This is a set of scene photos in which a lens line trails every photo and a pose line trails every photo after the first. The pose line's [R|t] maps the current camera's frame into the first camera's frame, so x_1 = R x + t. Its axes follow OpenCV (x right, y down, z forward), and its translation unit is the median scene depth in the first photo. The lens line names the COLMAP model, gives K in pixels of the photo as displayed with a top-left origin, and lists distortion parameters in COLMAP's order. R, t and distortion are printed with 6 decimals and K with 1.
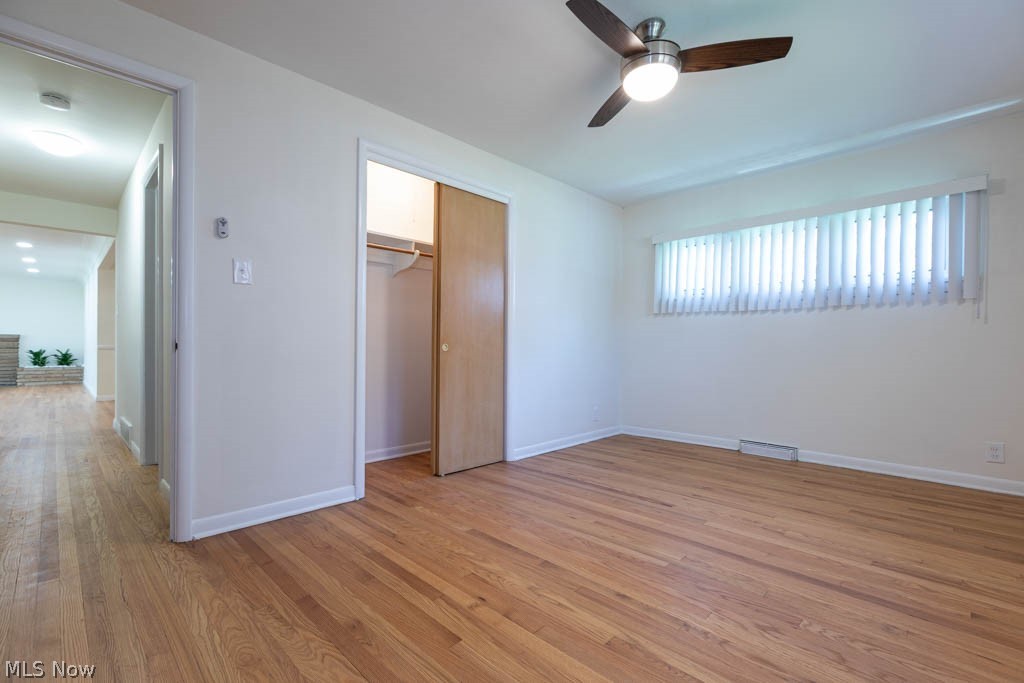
lens RADIAL K [[453.7, 0, 514.5], [0, 453.7, 346.4], [0, 0, 1]] dist [0.002249, -0.000200]
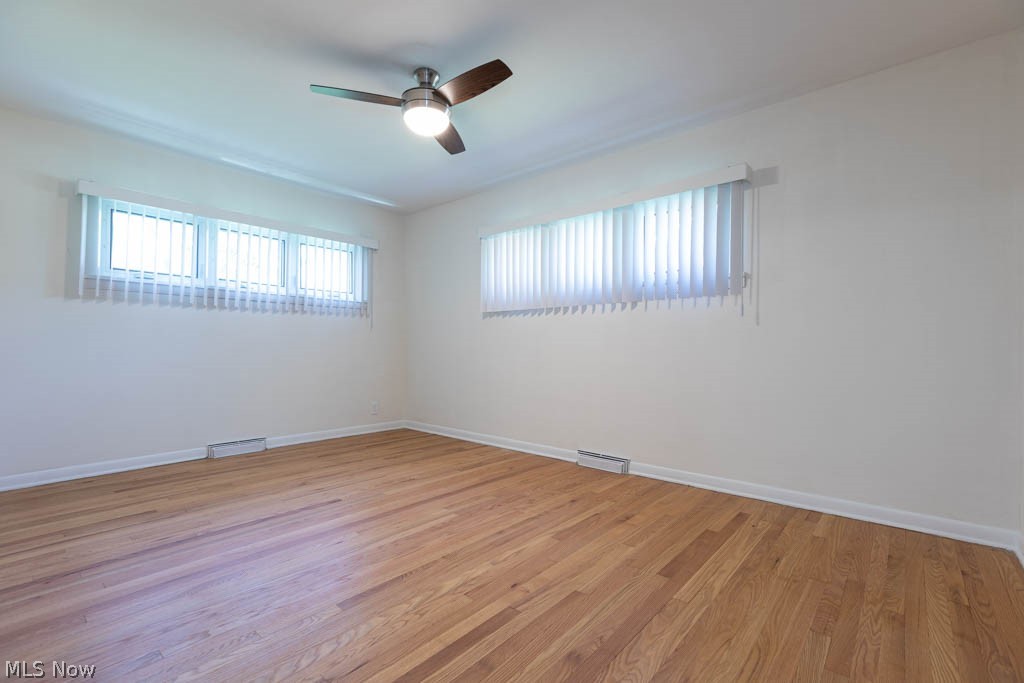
lens RADIAL K [[453.7, 0, 514.5], [0, 453.7, 346.4], [0, 0, 1]] dist [0.002249, -0.000200]
pose [[-0.062322, -0.003209, 0.998051, -0.730406], [-0.004117, 0.999987, 0.002958, -0.001333], [-0.998048, -0.003925, -0.062334, 0.694810]]
